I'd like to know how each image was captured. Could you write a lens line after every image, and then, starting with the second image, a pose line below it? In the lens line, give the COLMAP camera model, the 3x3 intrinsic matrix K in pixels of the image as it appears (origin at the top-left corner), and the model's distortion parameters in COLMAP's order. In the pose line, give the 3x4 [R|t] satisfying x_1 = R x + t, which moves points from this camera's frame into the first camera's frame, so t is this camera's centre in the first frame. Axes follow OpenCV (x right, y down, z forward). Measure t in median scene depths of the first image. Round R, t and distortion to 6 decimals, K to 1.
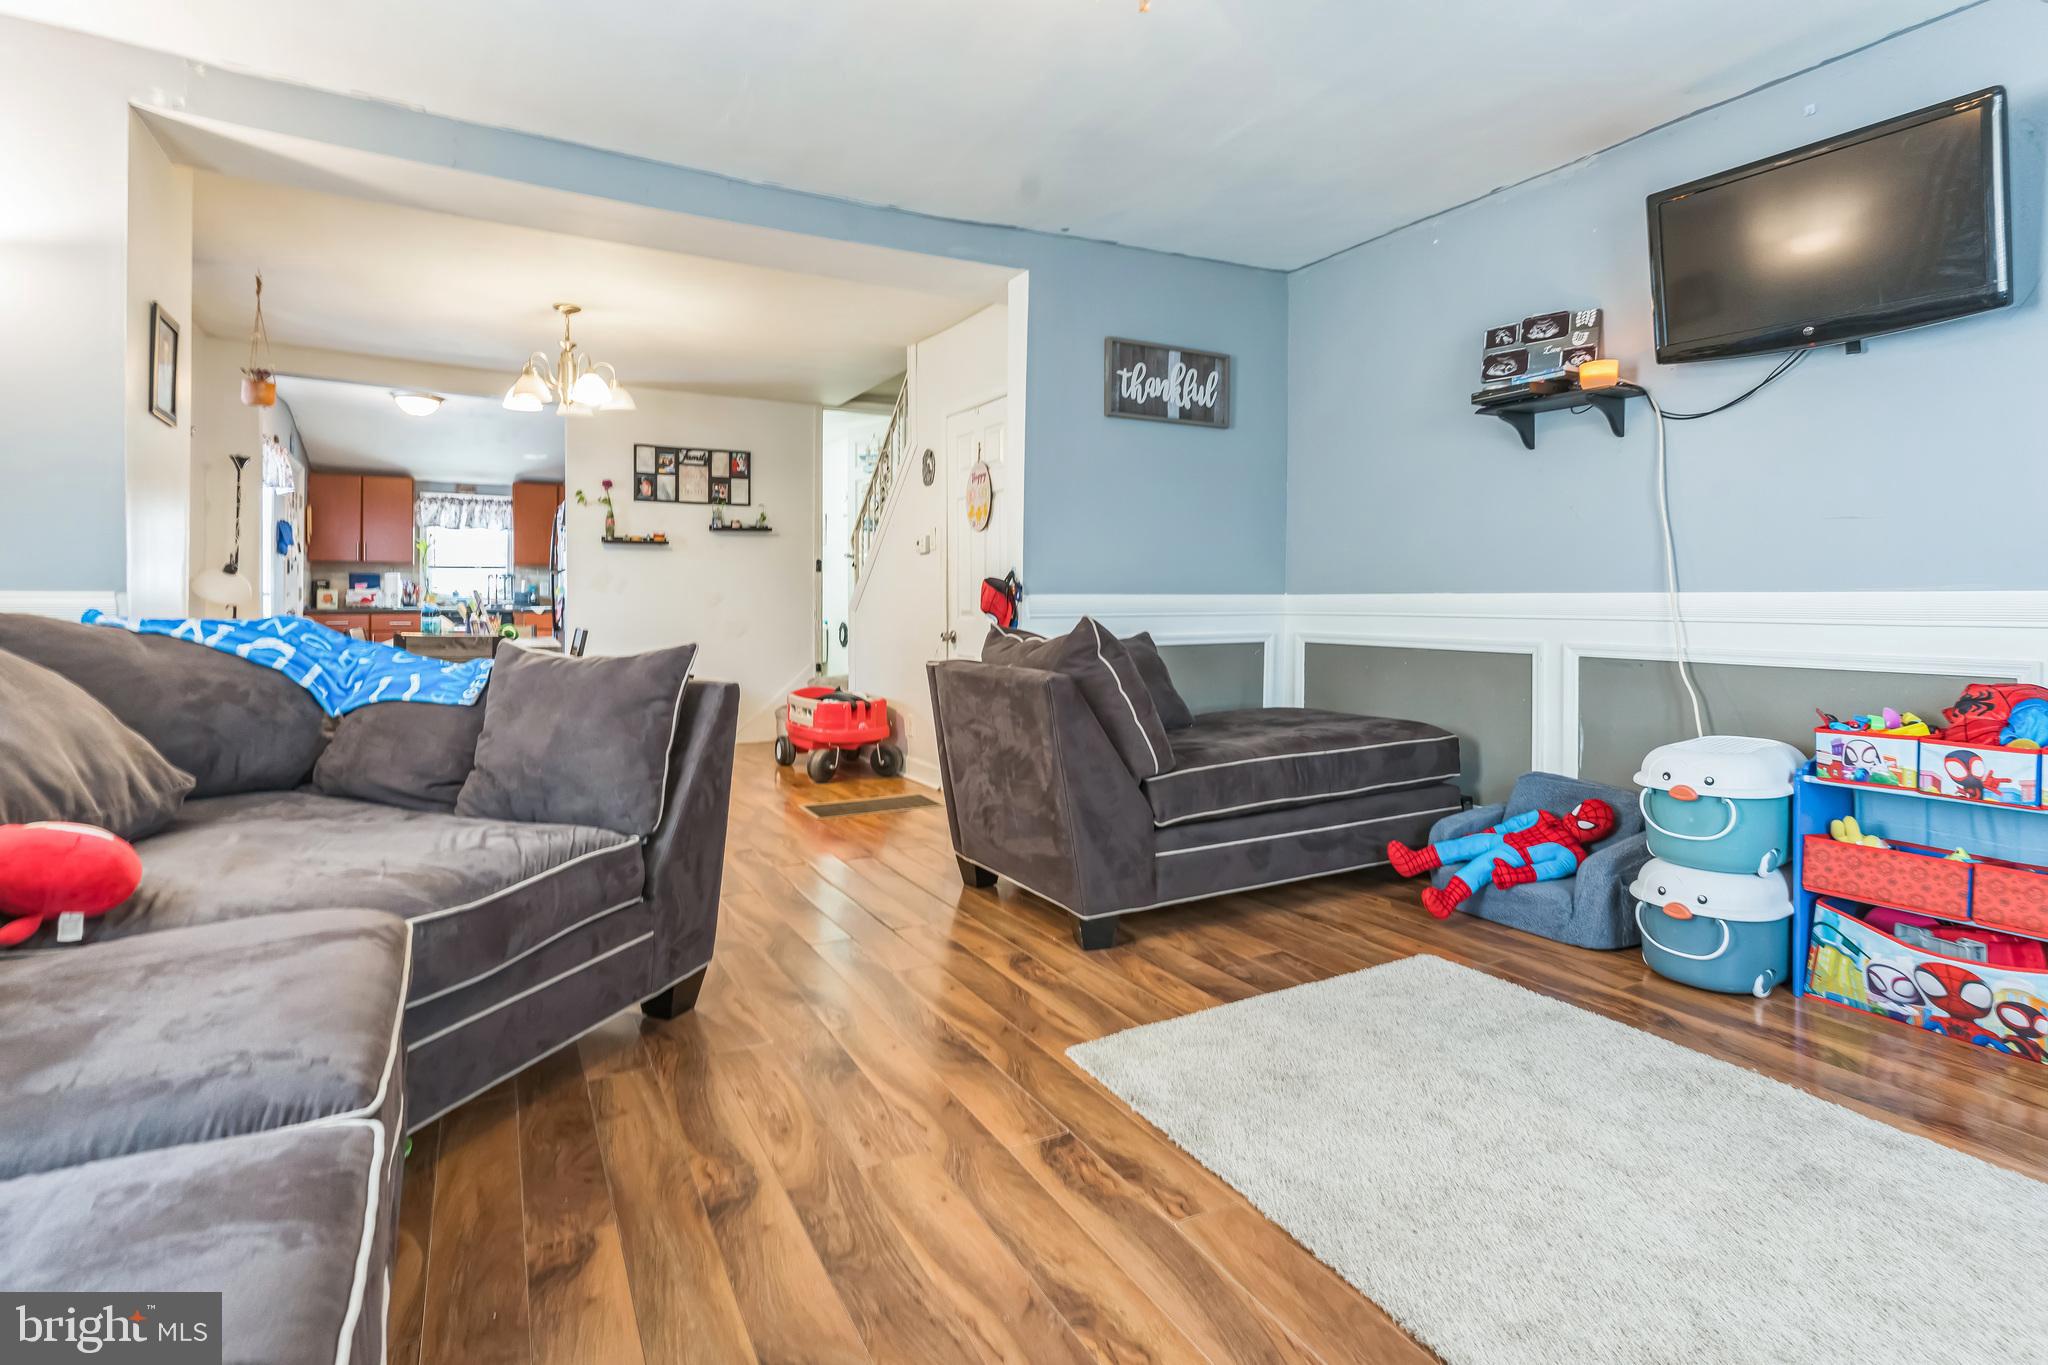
lens RADIAL K [[1009.6, 0, 1023.9], [0, 1009.6, 597.3], [0, 0, 1]] dist [0.018231, 0.000056]
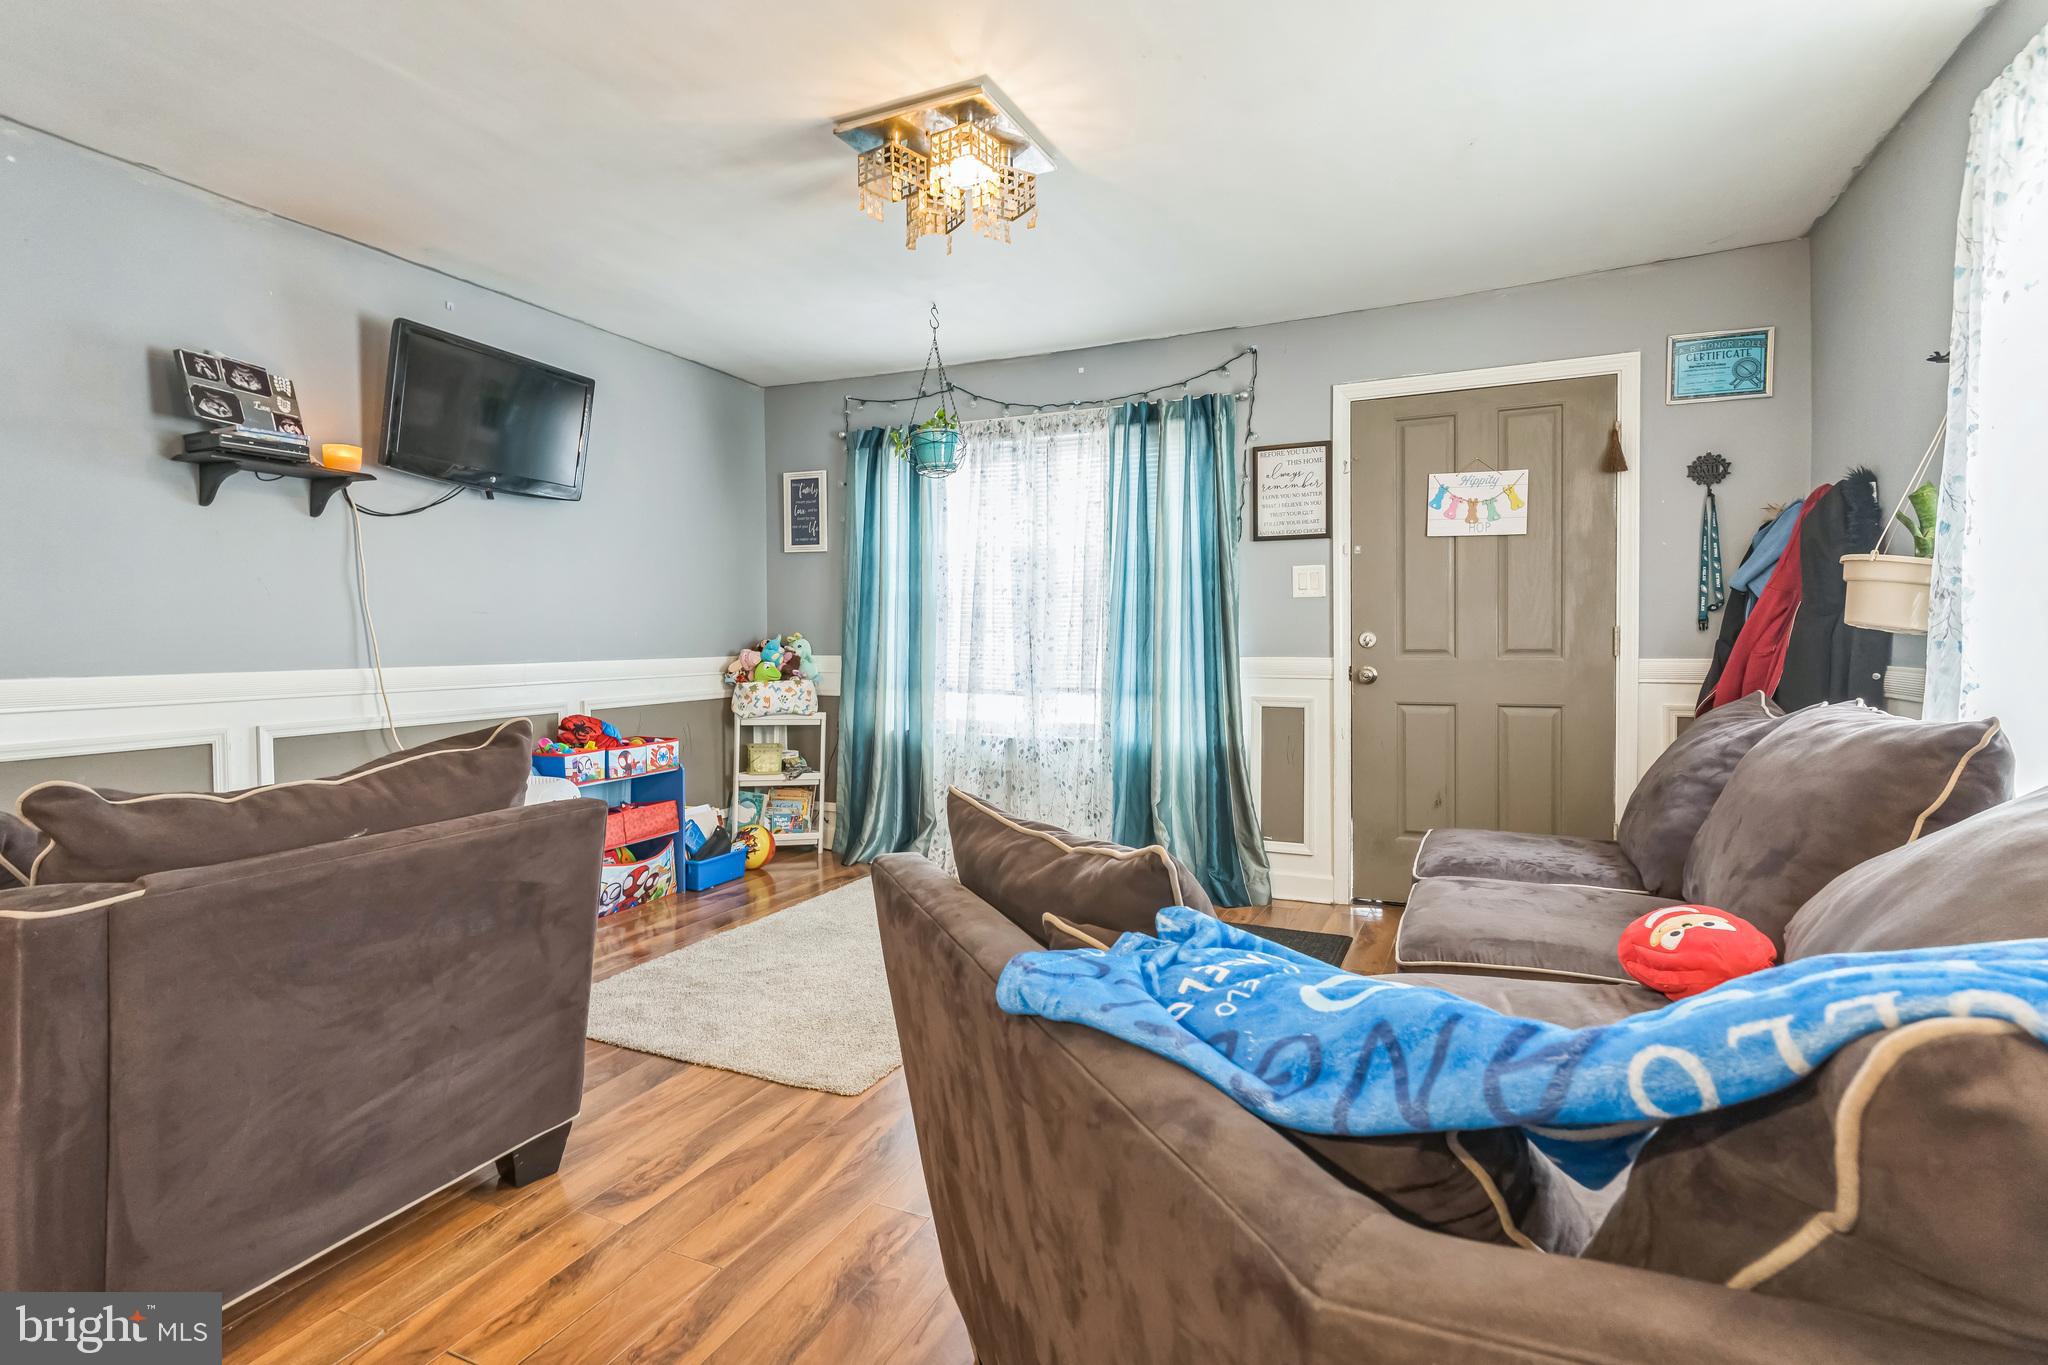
lens RADIAL K [[985.2, 0, 1026.9], [0, 985.2, 656.1], [0, 0, 1]] dist [0.001531, 0.000062]
pose [[-0.593154, -0.013587, 0.804975, -0.307164], [0.002917, 0.999815, 0.019026, -0.016803], [-0.805084, 0.013634, -0.593004, 0.489768]]
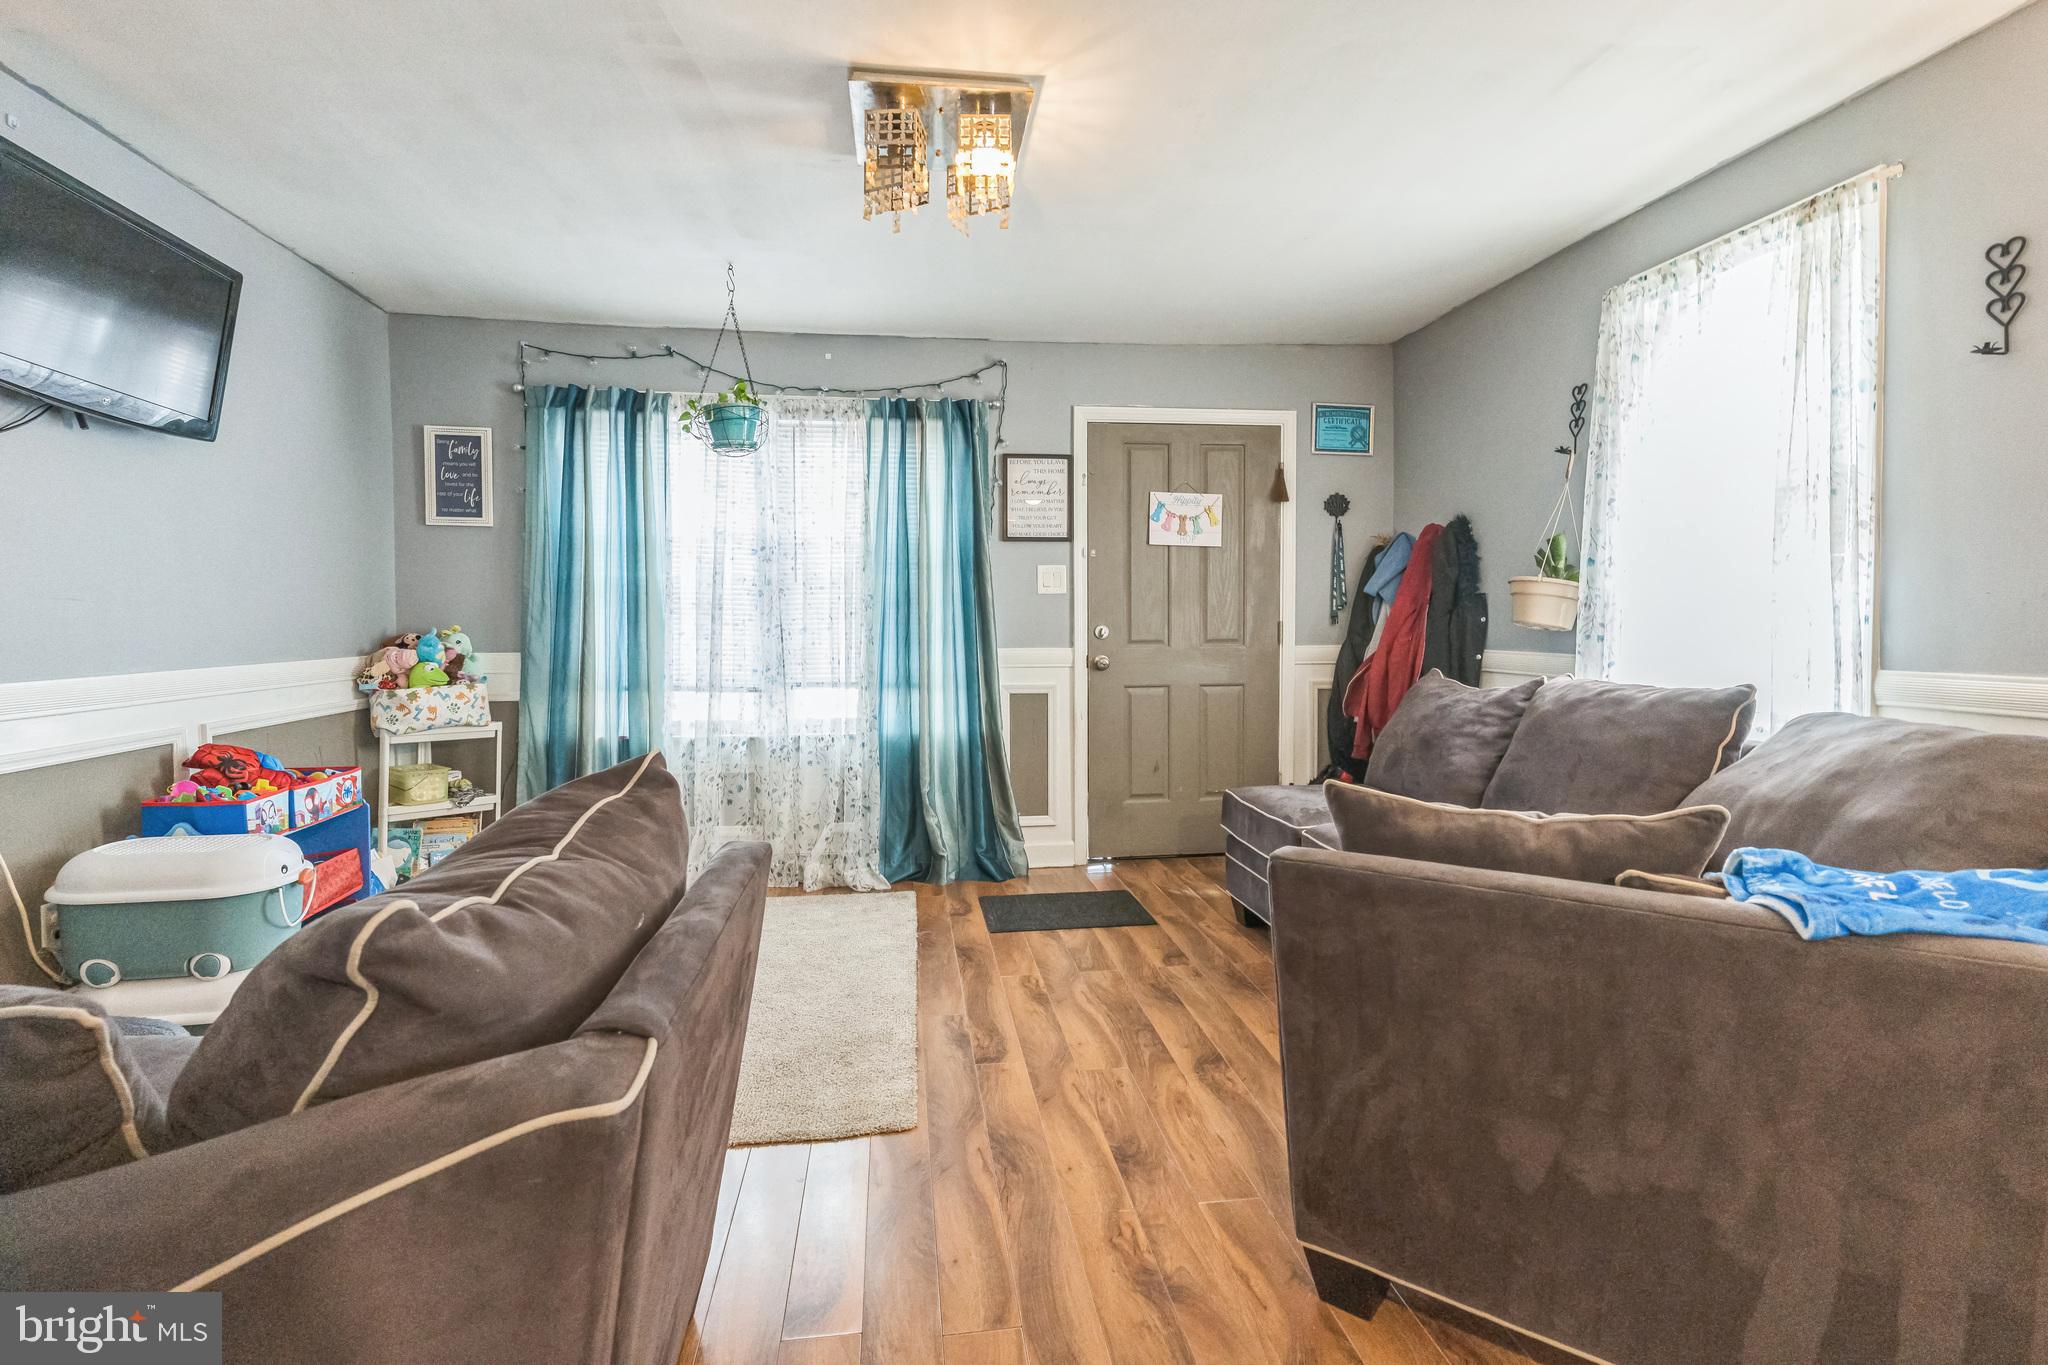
lens RADIAL K [[965.6, 0, 1014.8], [0, 965.6, 650.3], [0, 0, 1]] dist [0.002024, 0.000648]
pose [[-0.932579, -0.008394, 0.360869, -0.134498], [0.002892, 0.999524, 0.030722, -0.022777], [-0.360955, 0.029694, -0.932110, 0.618156]]
